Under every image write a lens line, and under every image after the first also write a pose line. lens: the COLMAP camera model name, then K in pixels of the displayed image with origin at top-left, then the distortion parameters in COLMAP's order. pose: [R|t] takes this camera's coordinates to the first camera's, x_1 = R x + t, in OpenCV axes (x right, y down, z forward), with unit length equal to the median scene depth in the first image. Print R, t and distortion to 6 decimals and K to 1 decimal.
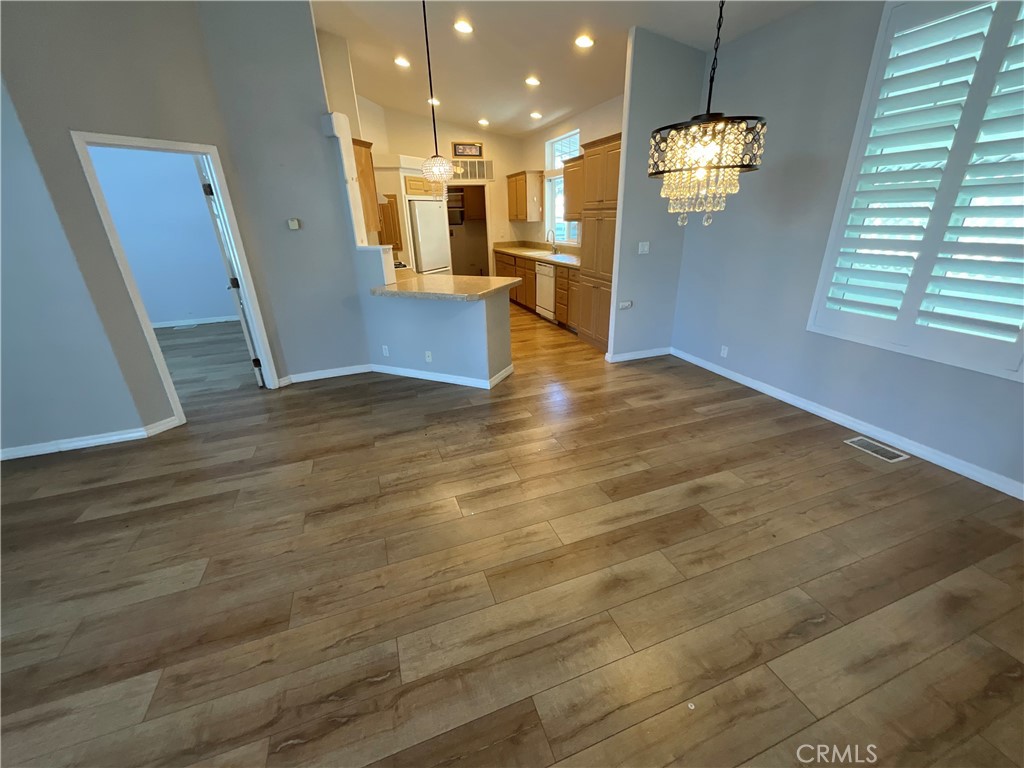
lens RADIAL K [[412.6, 0, 513.7], [0, 412.6, 384.1], [0, 0, 1]] dist [0.000730, 0.000045]
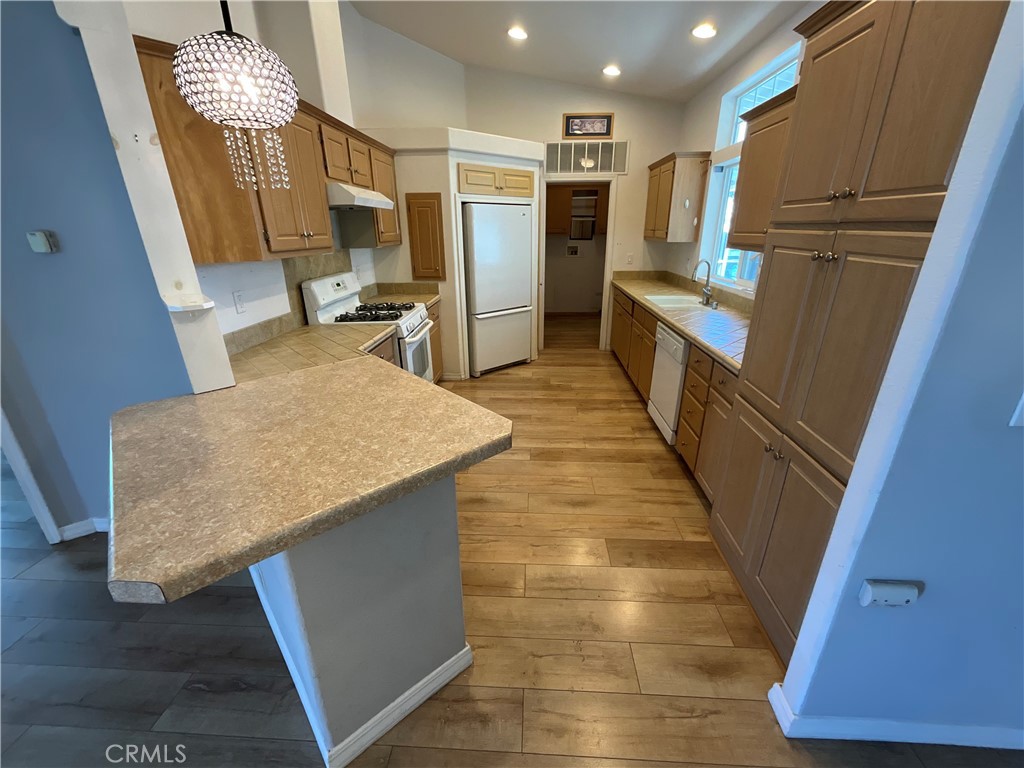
lens RADIAL K [[414.2, 0, 515.5], [0, 414.2, 386.6], [0, 0, 1]] dist [-0.001038, -0.000028]
pose [[0.922671, 0.160561, -0.350568, 0.132246], [-0.166427, 0.985961, 0.013548, -0.302861], [0.347821, 0.045844, 0.936439, 0.713757]]
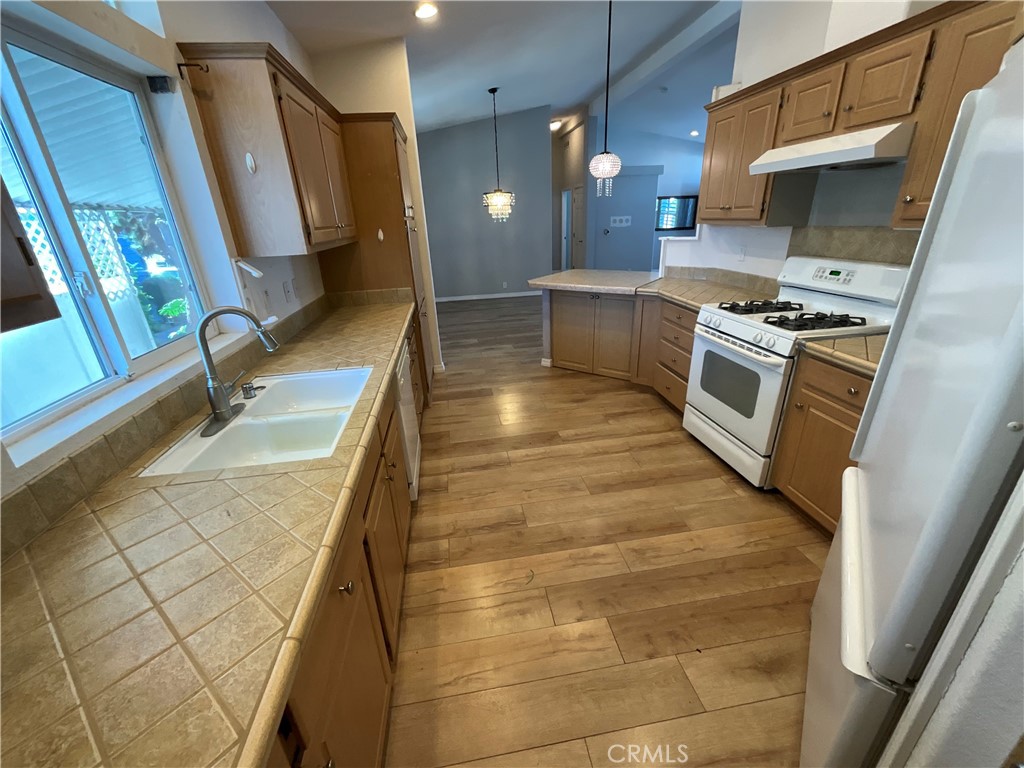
lens RADIAL K [[412.7, 0, 511.1], [0, 412.7, 382.2], [0, 0, 1]] dist [-0.001452, 0.000140]
pose [[-0.977256, -0.007433, 0.211935, -0.158053], [0.142759, 0.715960, 0.683389, -0.778599], [-0.156817, 0.698101, -0.698615, 1.905130]]
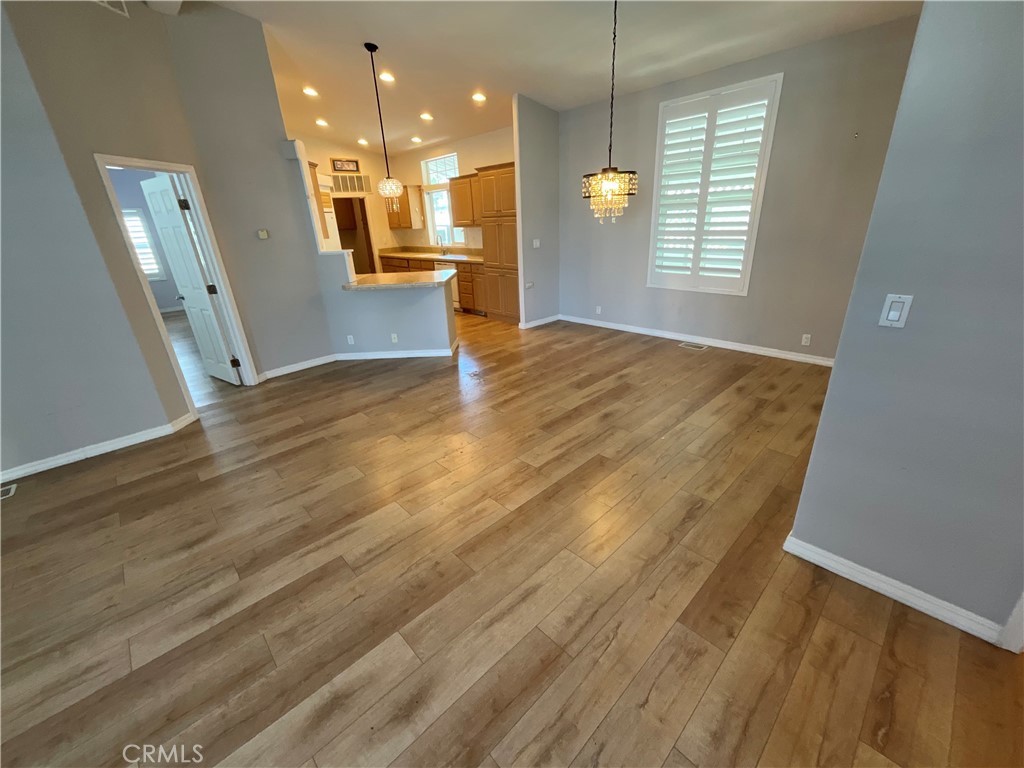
lens RADIAL K [[412.7, 0, 511.1], [0, 412.7, 382.2], [0, 0, 1]] dist [-0.001452, 0.000140]
pose [[0.918951, -0.160412, 0.360275, -0.356592], [0.168308, 0.985688, 0.009575, 0.110277], [-0.356654, 0.051838, 0.932797, -0.262589]]
